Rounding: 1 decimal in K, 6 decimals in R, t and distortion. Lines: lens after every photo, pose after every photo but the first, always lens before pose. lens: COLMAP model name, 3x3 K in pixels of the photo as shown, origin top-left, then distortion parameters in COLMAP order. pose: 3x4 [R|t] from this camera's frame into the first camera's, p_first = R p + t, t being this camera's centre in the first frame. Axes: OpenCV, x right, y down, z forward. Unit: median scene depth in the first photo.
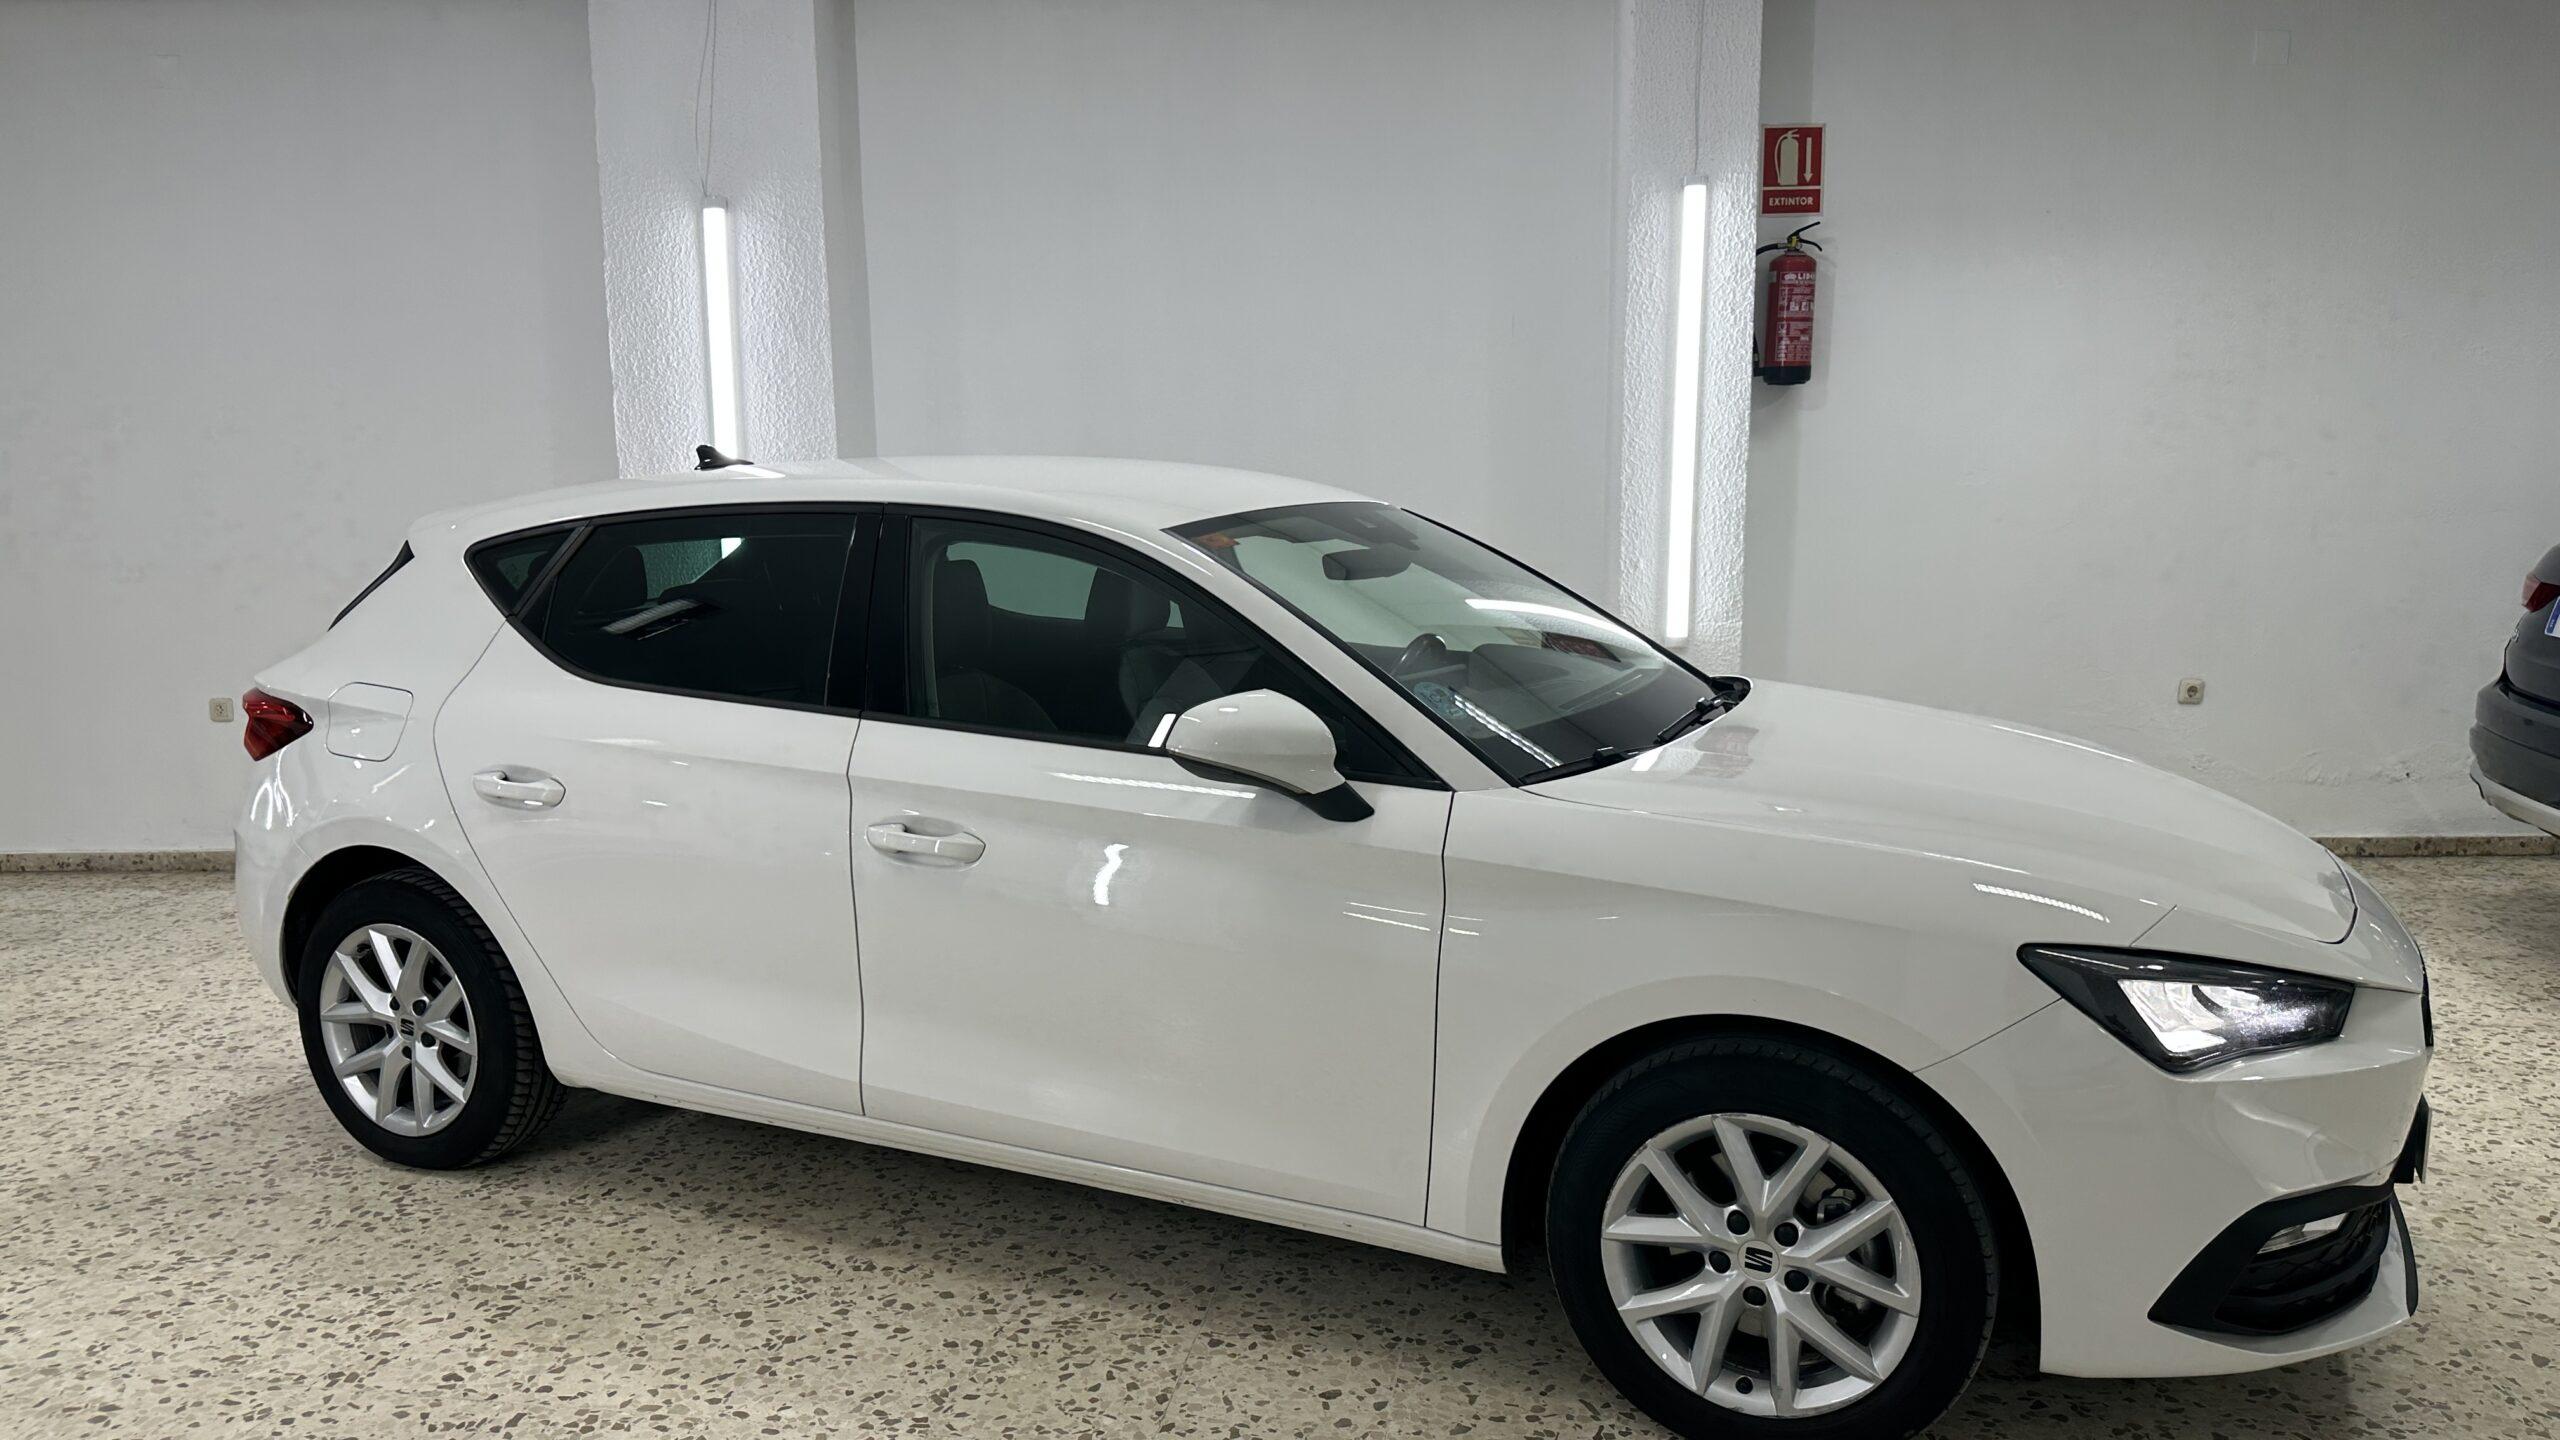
lens RADIAL K [[1825.5, 0, 1288.0], [0, 1825.5, 721.9], [0, 0, 1]] dist [0.022965, -0.028295]
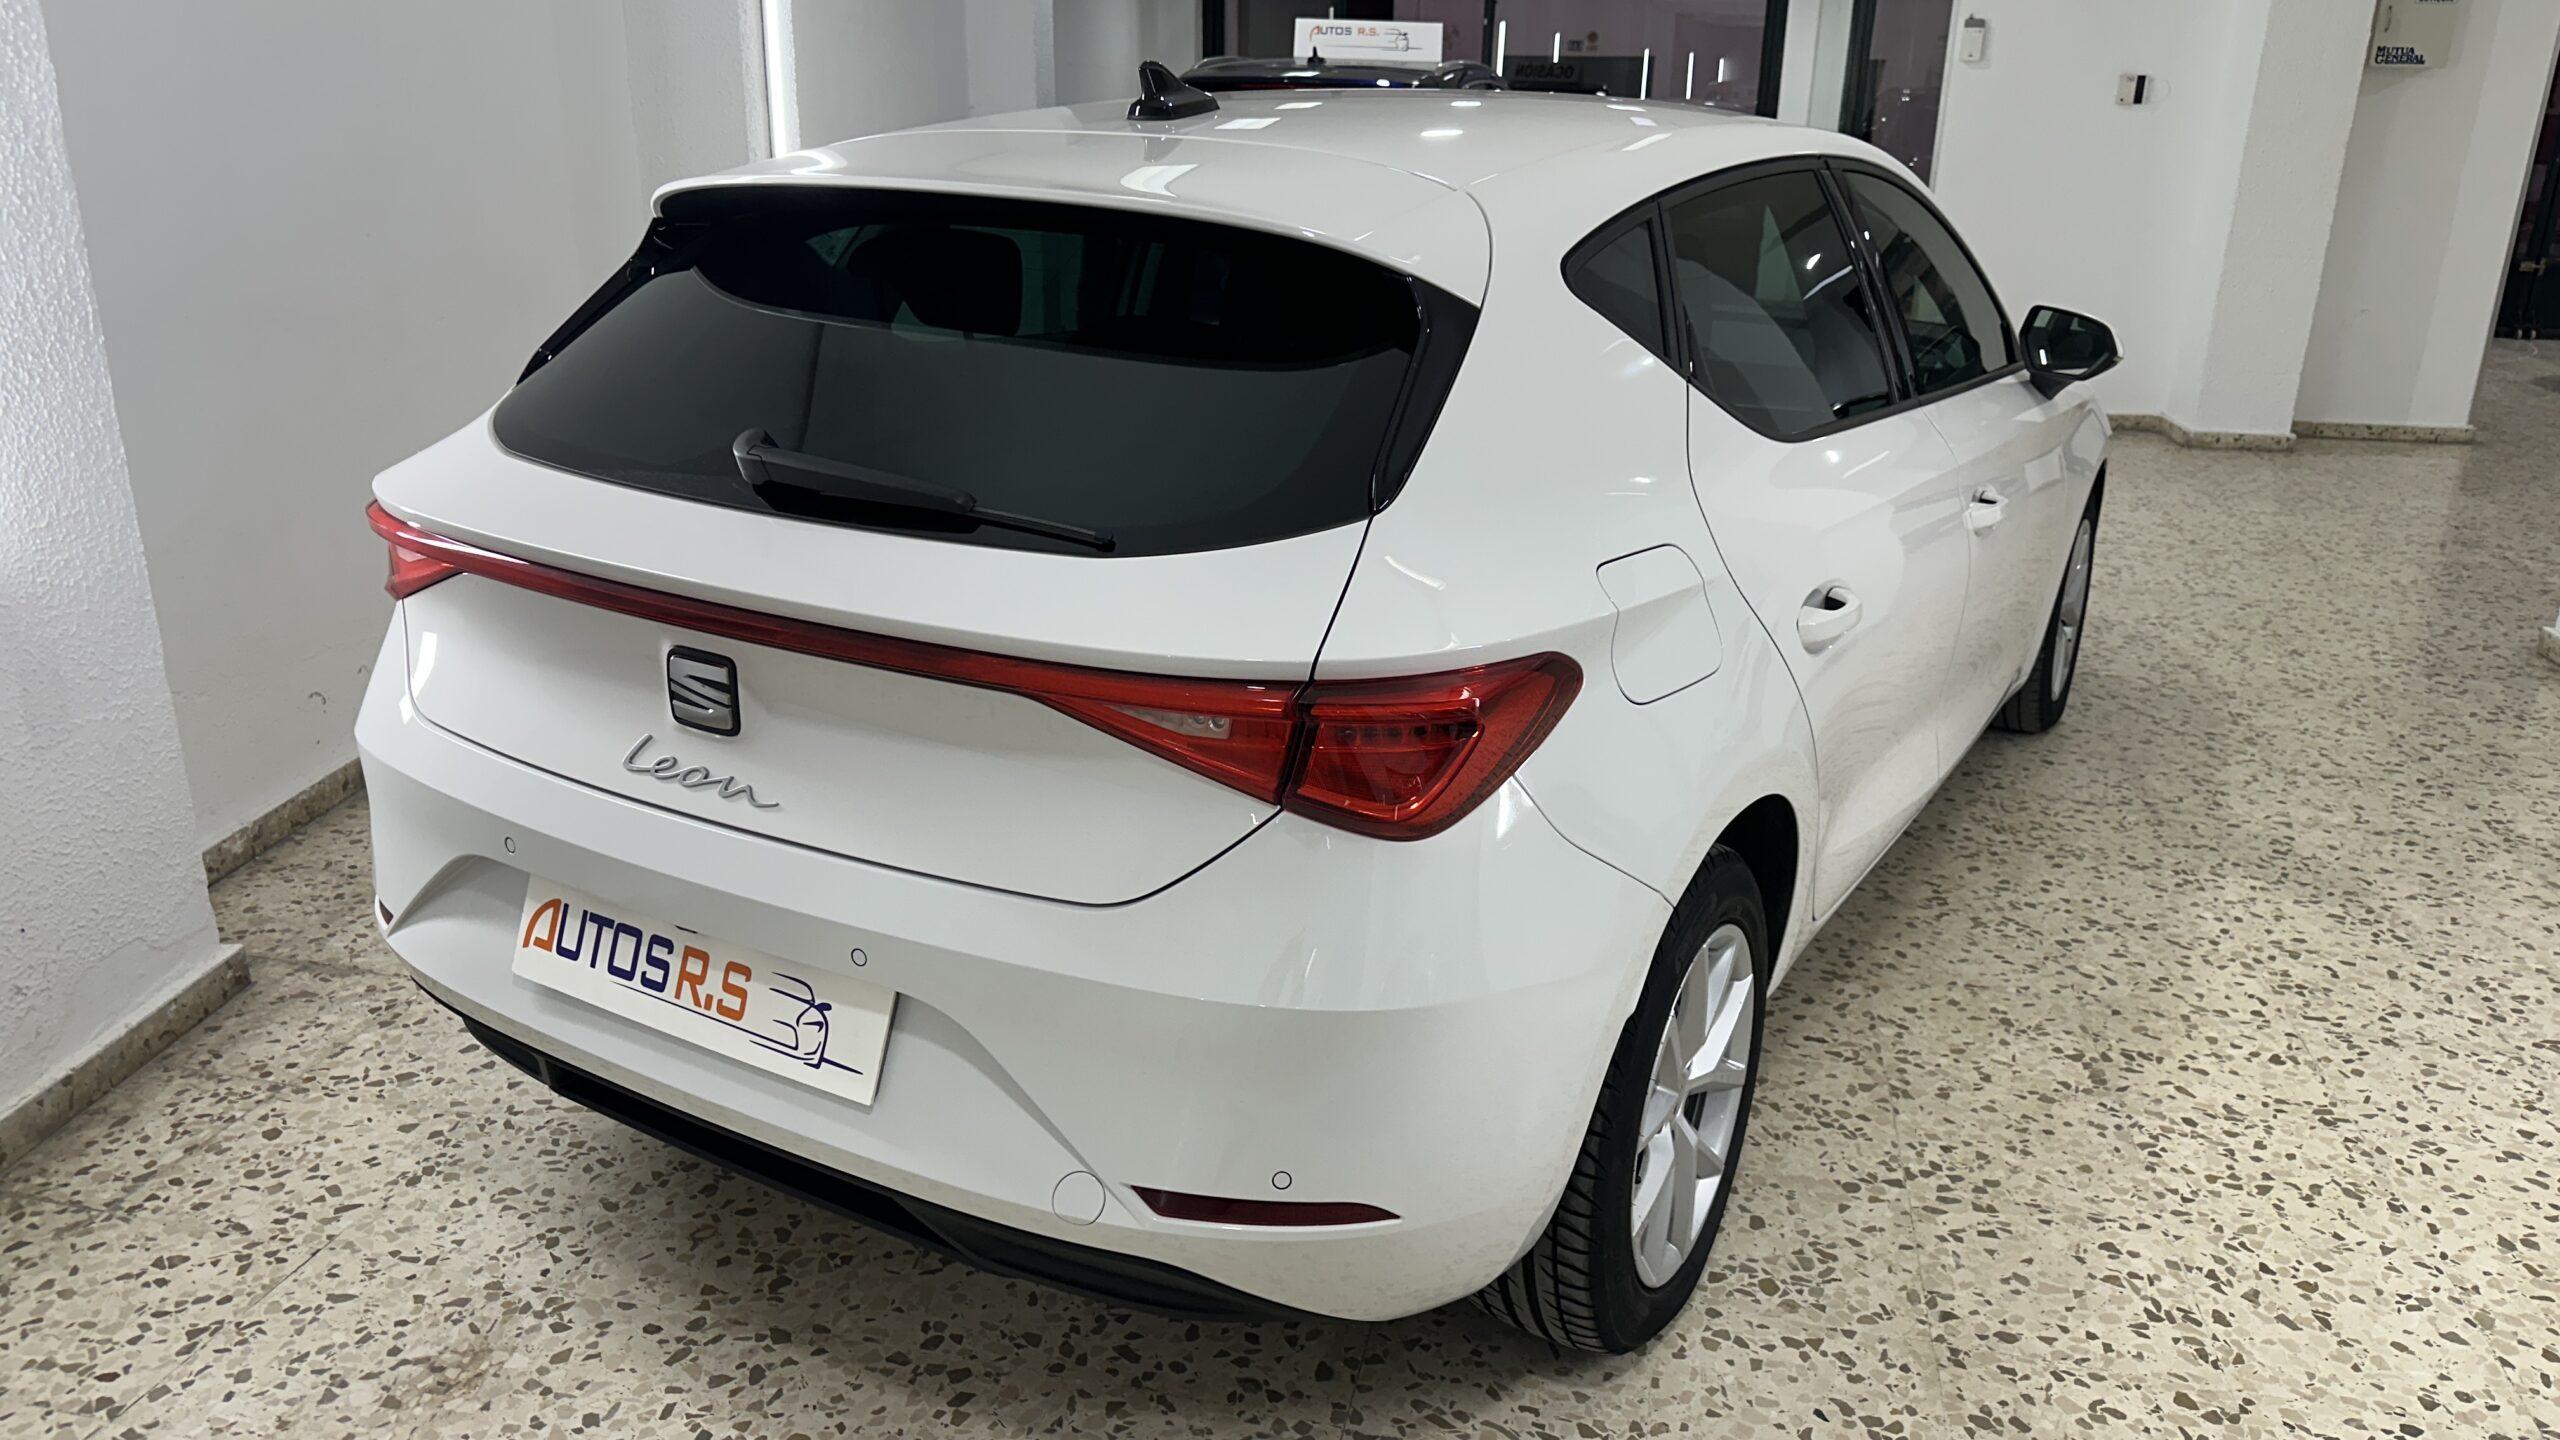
lens RADIAL K [[1825.5, 0, 1291.1], [0, 1825.5, 728.5], [0, 0, 1]] dist [0.022965, -0.028295]
pose [[0.063949, -0.314656, 0.947049, -1.270827], [0.123857, 0.944157, 0.305332, -0.171913], [-0.990237, 0.097773, 0.099351, 1.301278]]
